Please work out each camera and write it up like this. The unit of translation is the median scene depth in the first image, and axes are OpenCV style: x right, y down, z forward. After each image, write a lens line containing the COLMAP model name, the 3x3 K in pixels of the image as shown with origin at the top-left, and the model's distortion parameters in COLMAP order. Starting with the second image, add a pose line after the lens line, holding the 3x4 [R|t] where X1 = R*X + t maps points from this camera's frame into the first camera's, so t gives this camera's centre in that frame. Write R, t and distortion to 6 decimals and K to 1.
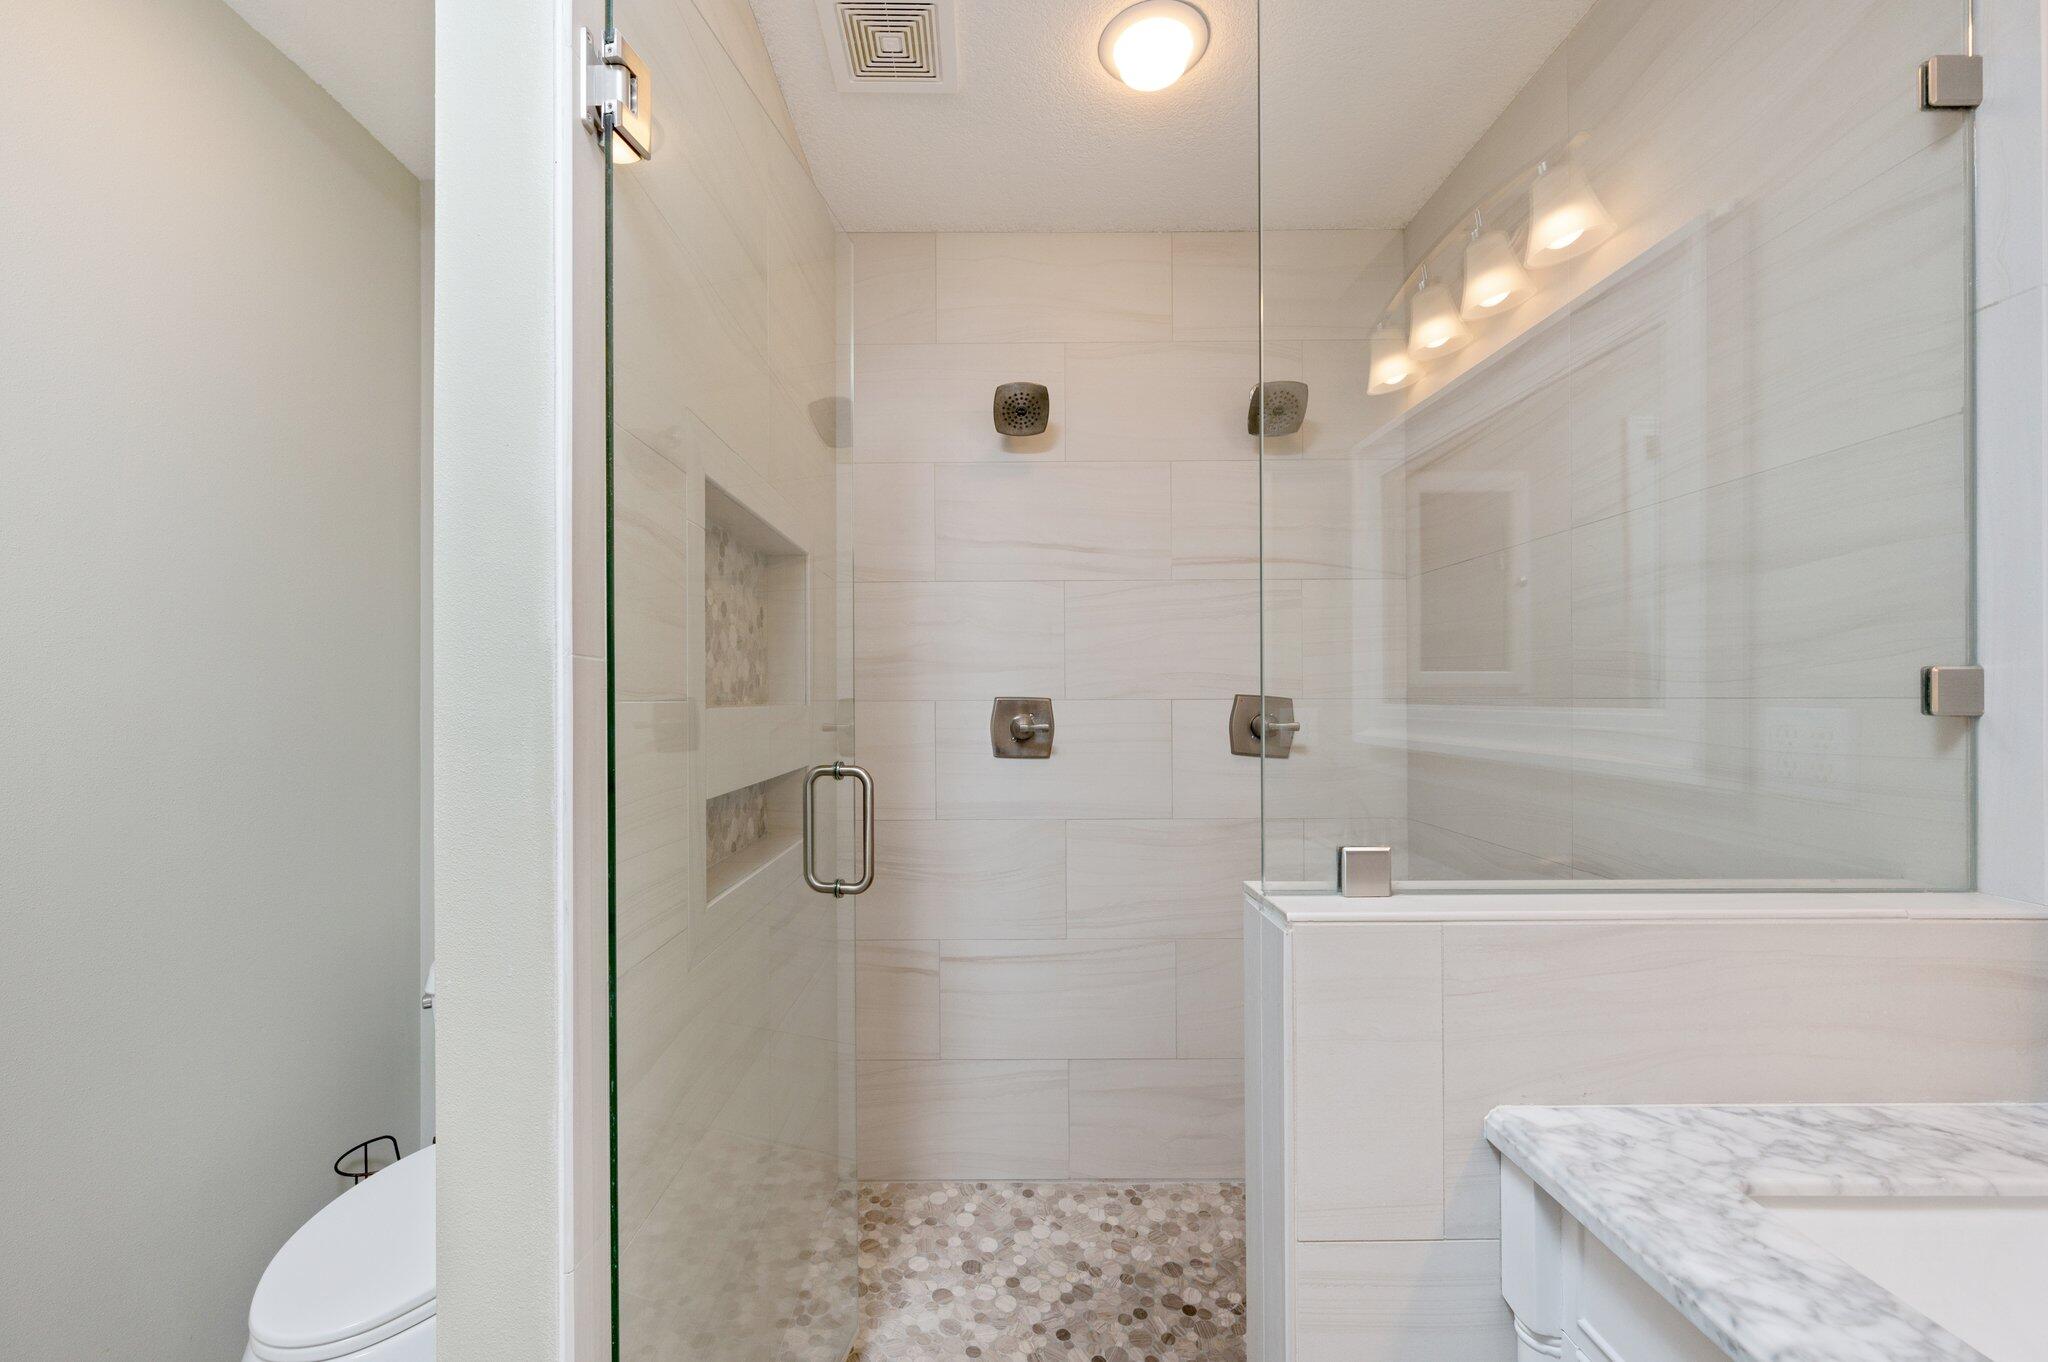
lens RADIAL K [[816.0, 0, 1026.0], [0, 816.0, 692.0], [0, 0, 1]] dist [-0.001865, 0.000034]
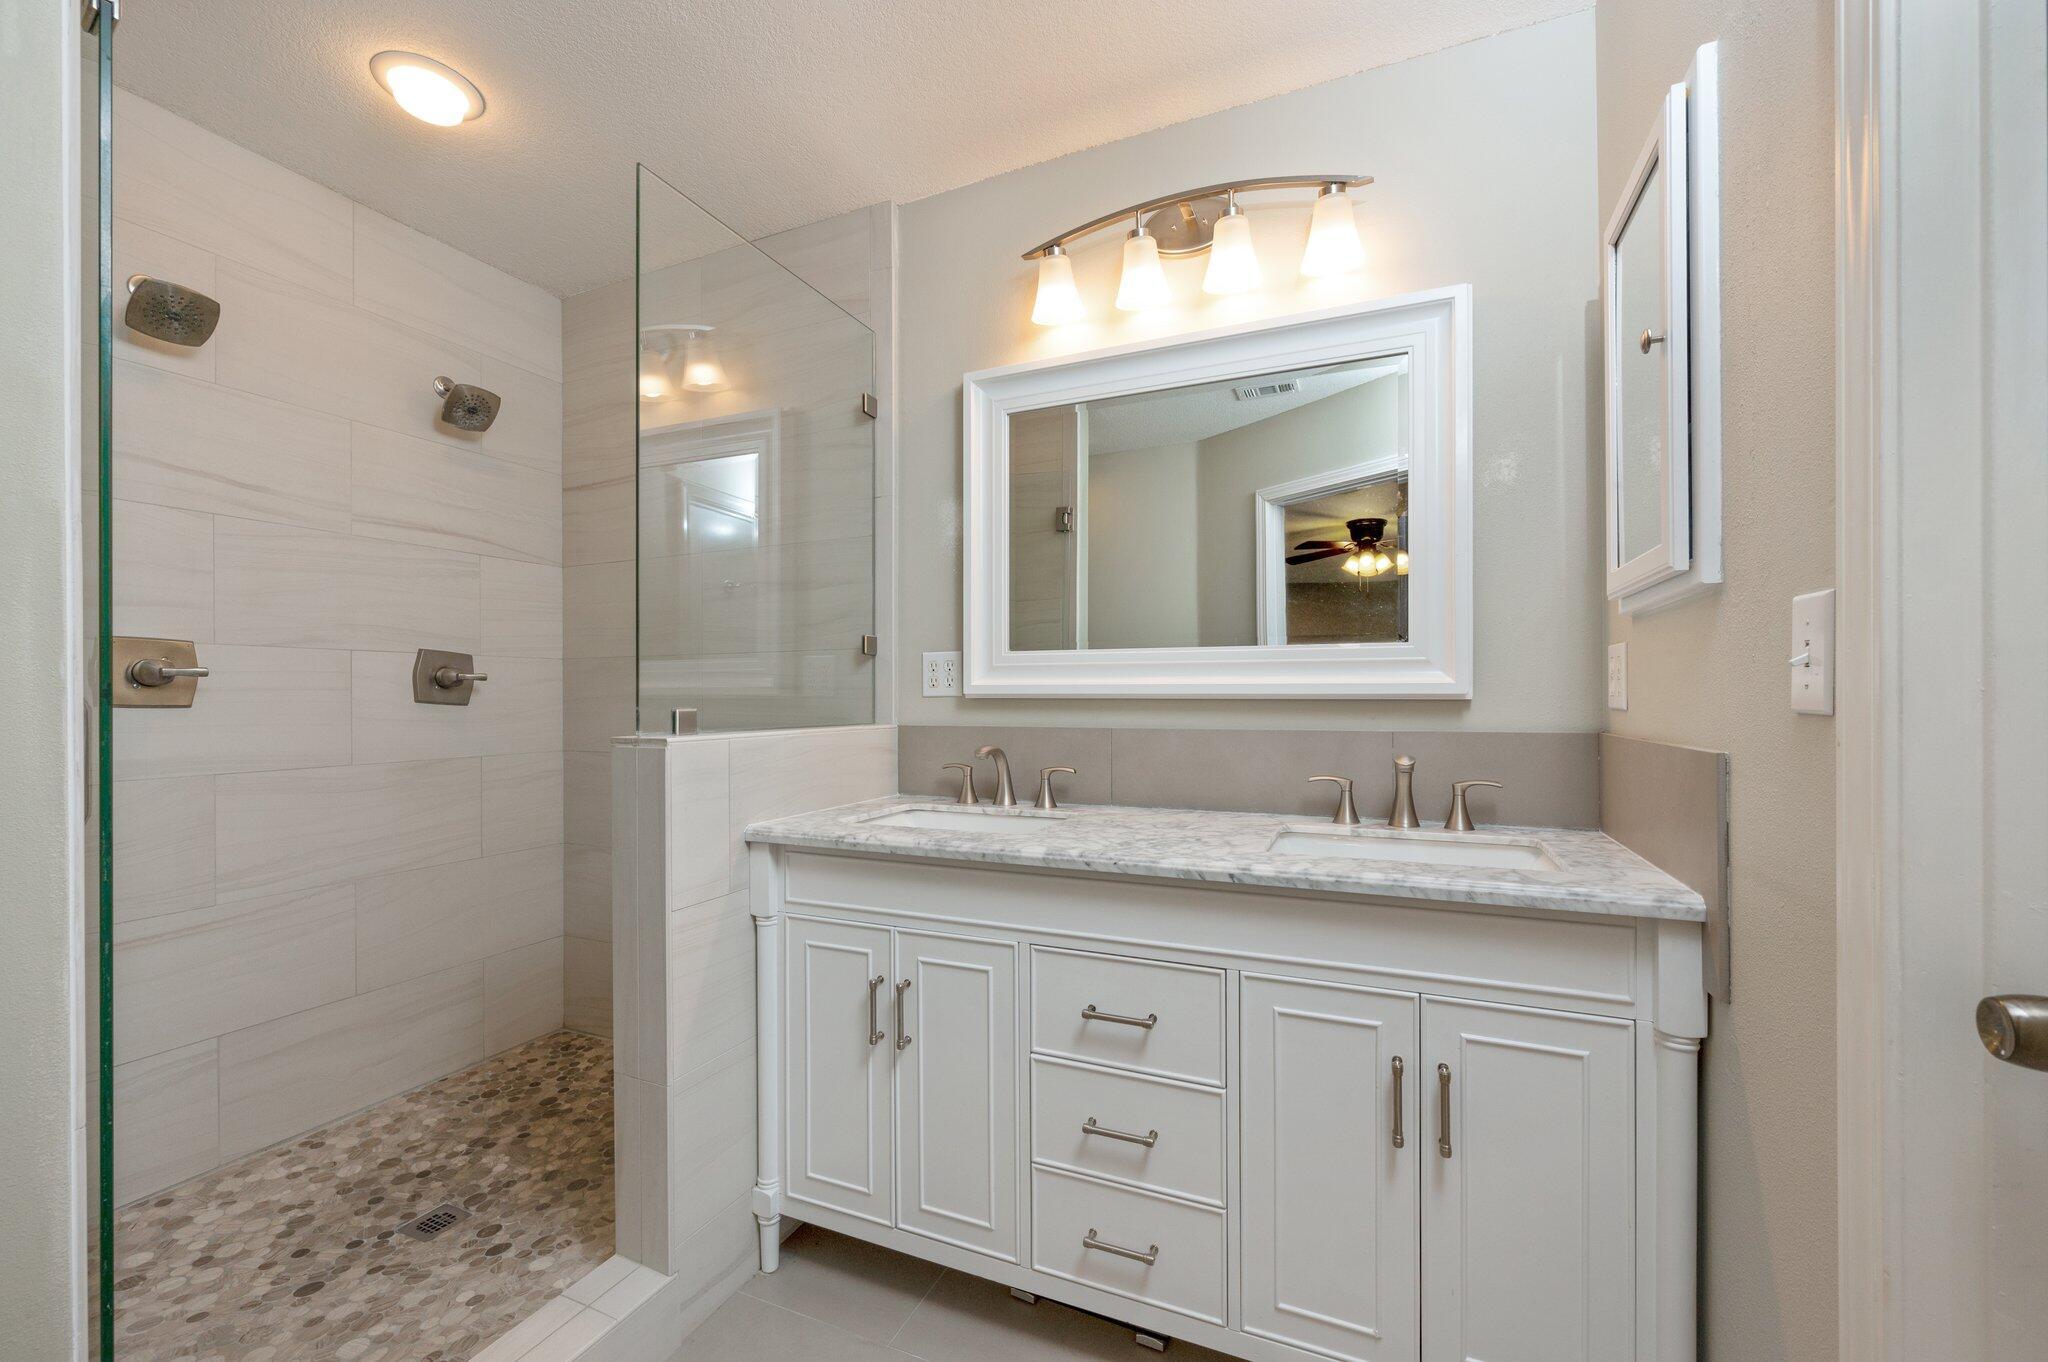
lens RADIAL K [[816.0, 0, 1027.4], [0, 816.0, 694.5], [0, 0, 1]] dist [-0.001865, 0.000034]
pose [[0.404640, 0.008071, 0.914440, -0.488823], [0.000440, 0.999959, -0.009021, 0.087570], [-0.914476, 0.004053, 0.404620, -0.236539]]
